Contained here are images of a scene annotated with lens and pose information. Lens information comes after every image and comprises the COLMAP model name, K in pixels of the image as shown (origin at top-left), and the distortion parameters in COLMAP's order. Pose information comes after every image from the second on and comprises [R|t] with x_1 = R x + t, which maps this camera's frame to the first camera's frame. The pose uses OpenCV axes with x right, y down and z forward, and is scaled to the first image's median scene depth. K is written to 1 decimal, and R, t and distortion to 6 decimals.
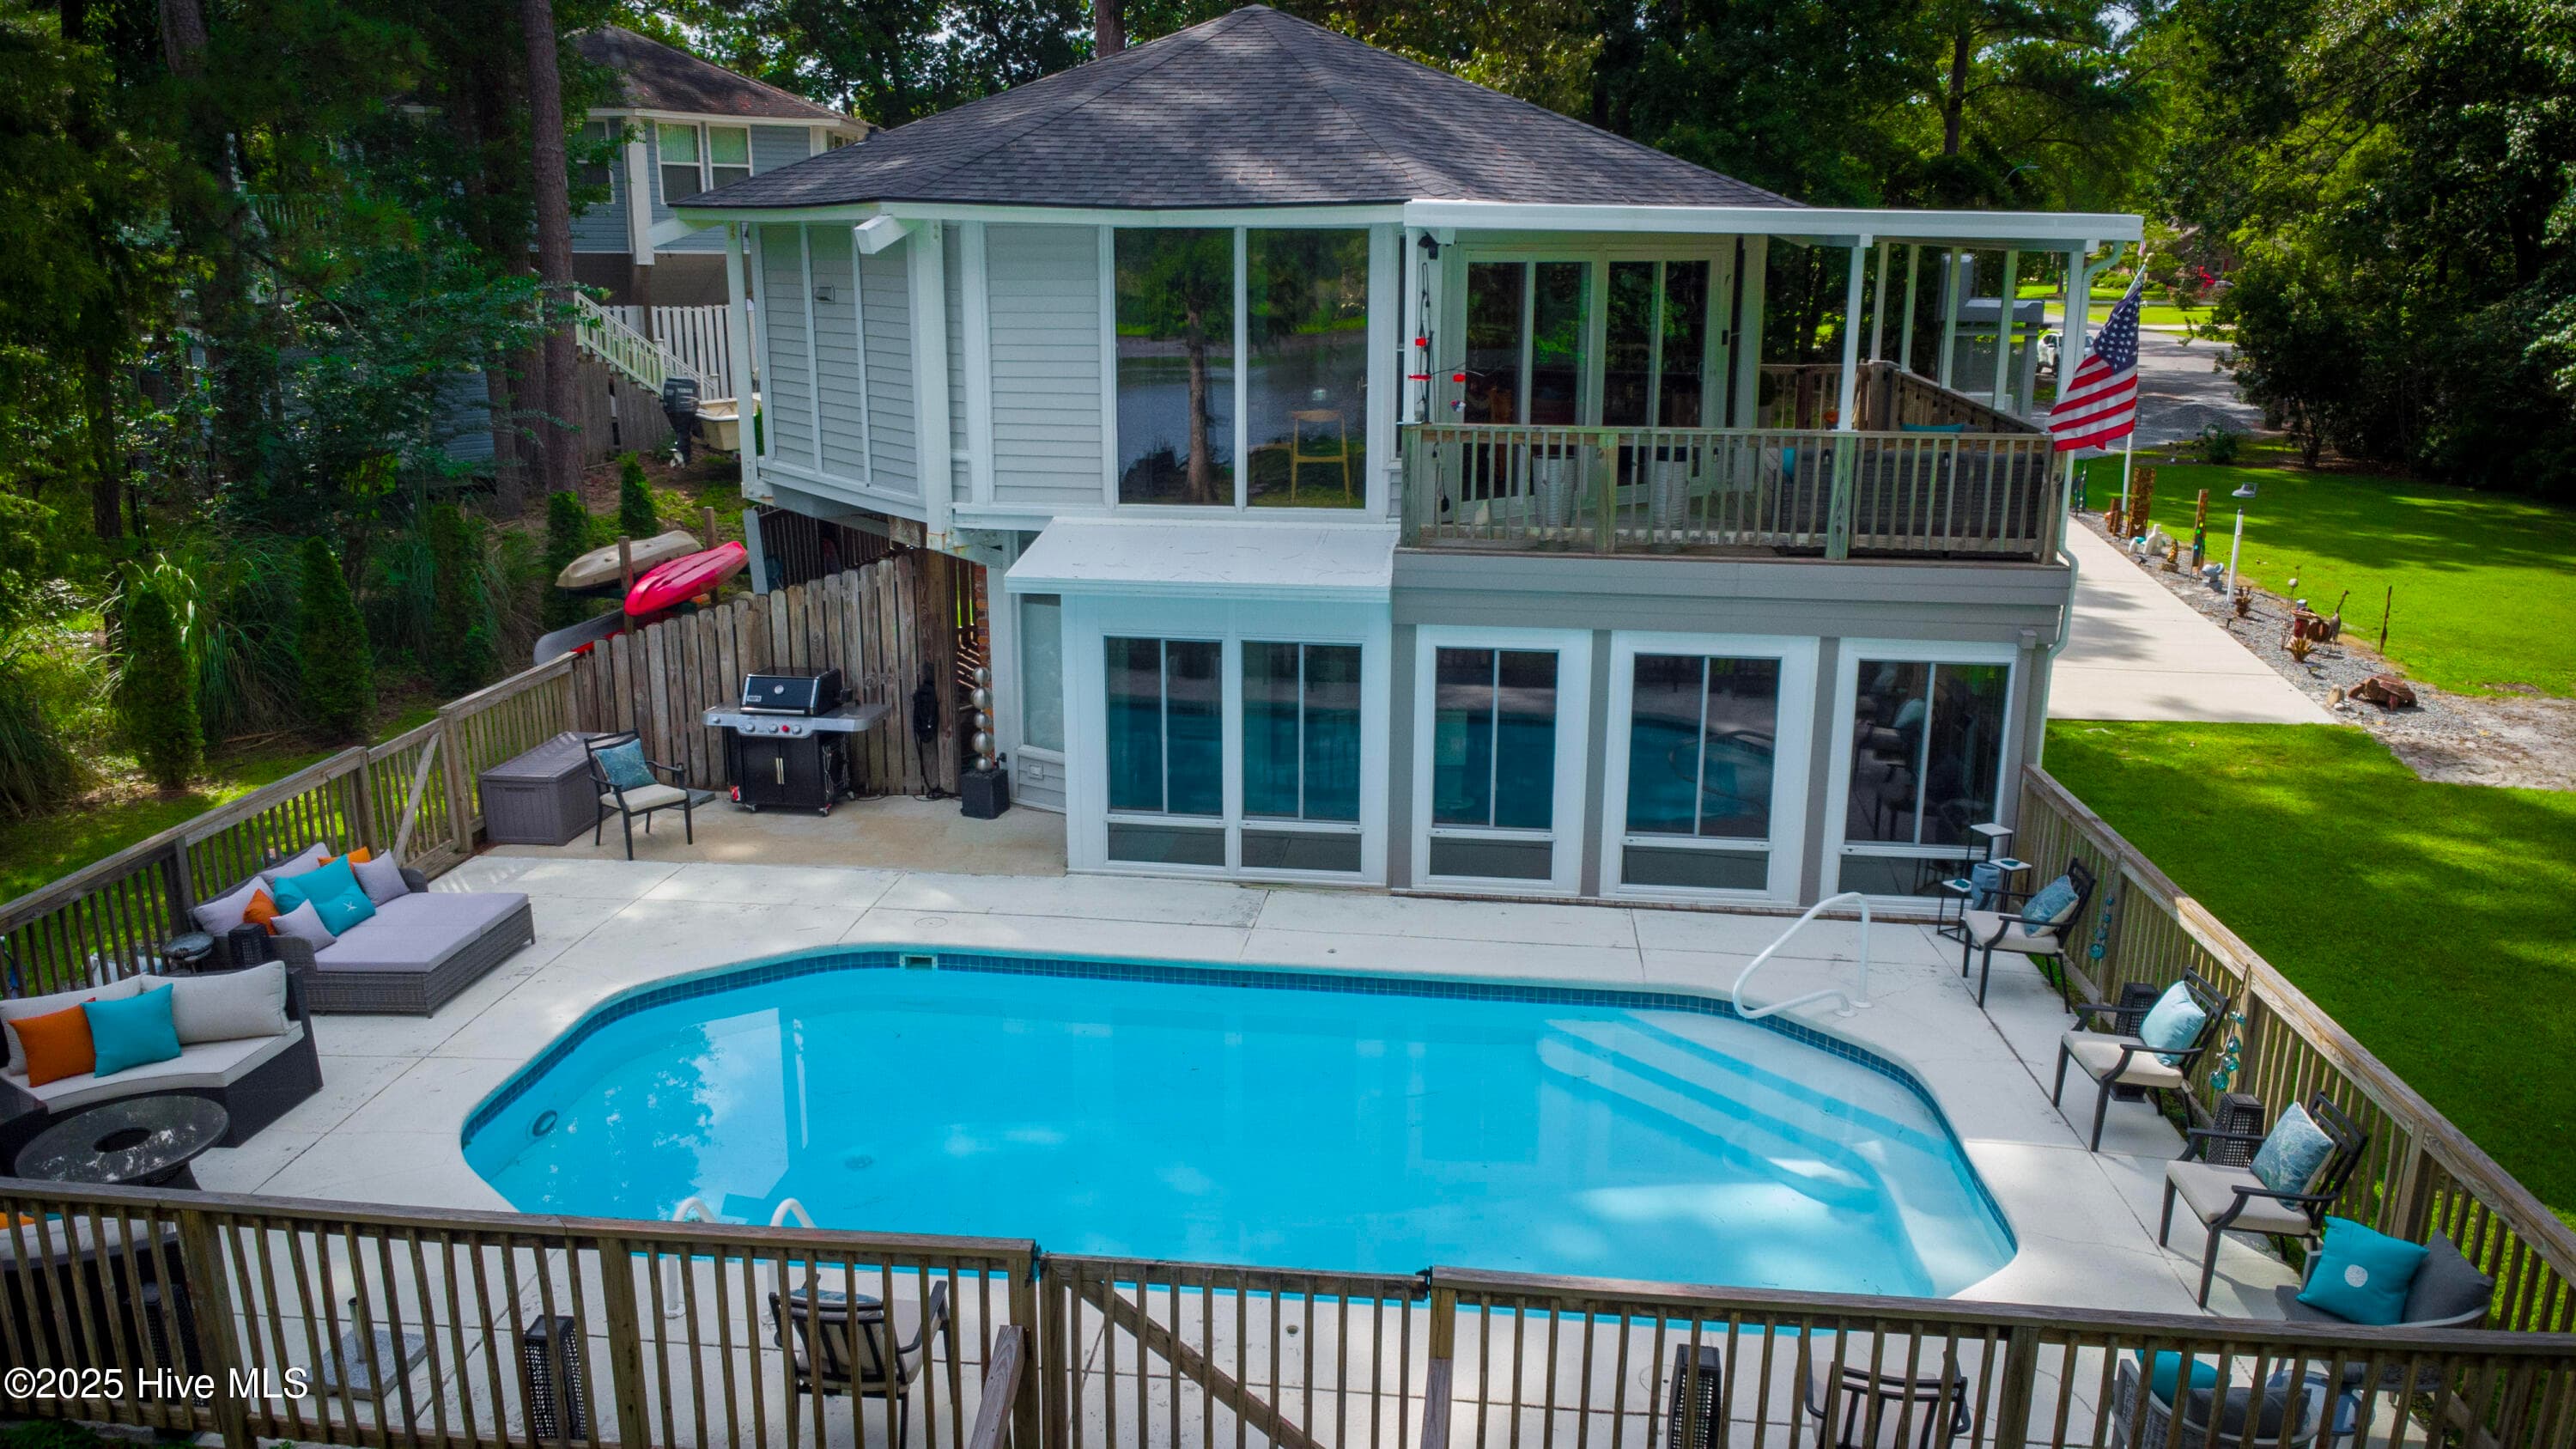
lens RADIAL K [[1859.8, 0, 1332.8], [0, 1859.8, 732.8], [0, 0, 1]] dist [-0.003652, 0.001049]
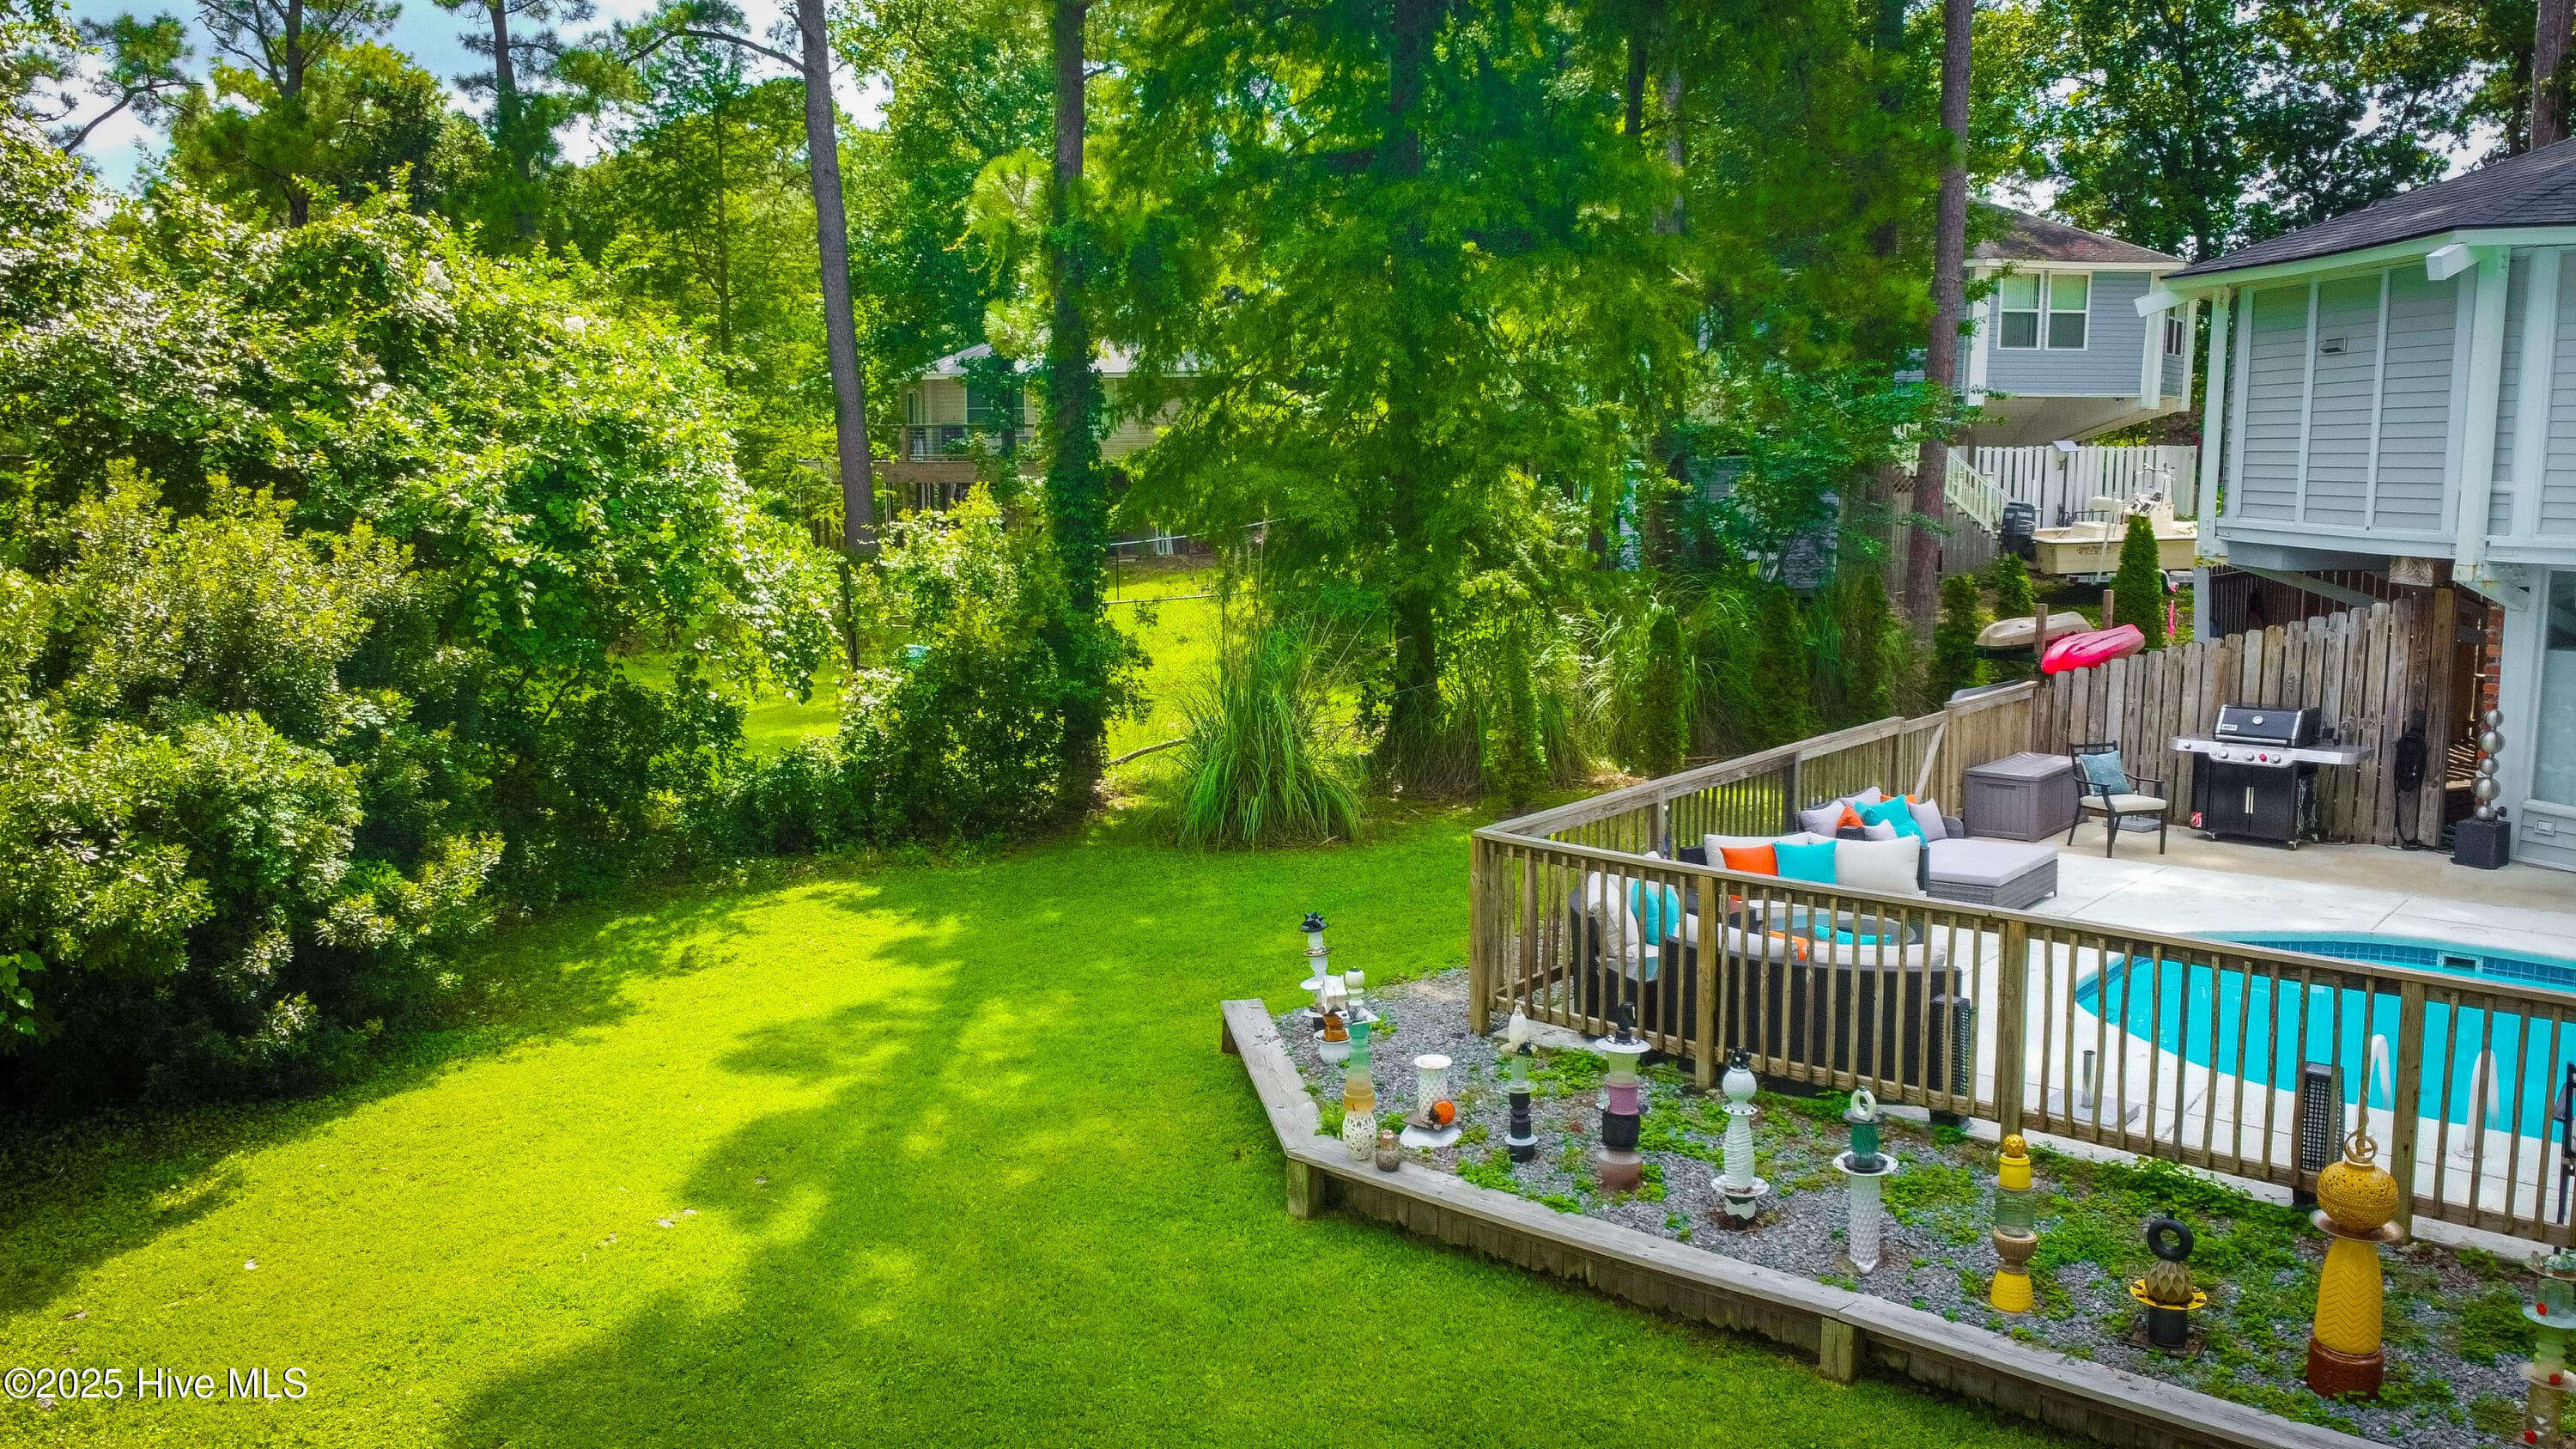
lens RADIAL K [[1950.2, 0, 1290.8], [0, 1950.2, 740.3], [0, 0, 1]] dist [-0.013666, 0.008559]
pose [[0.824364, 0.074049, -0.561195, -0.146493], [-0.138838, 0.987574, -0.073637, 0.149091], [0.548769, 0.138619, 0.824401, -0.175013]]
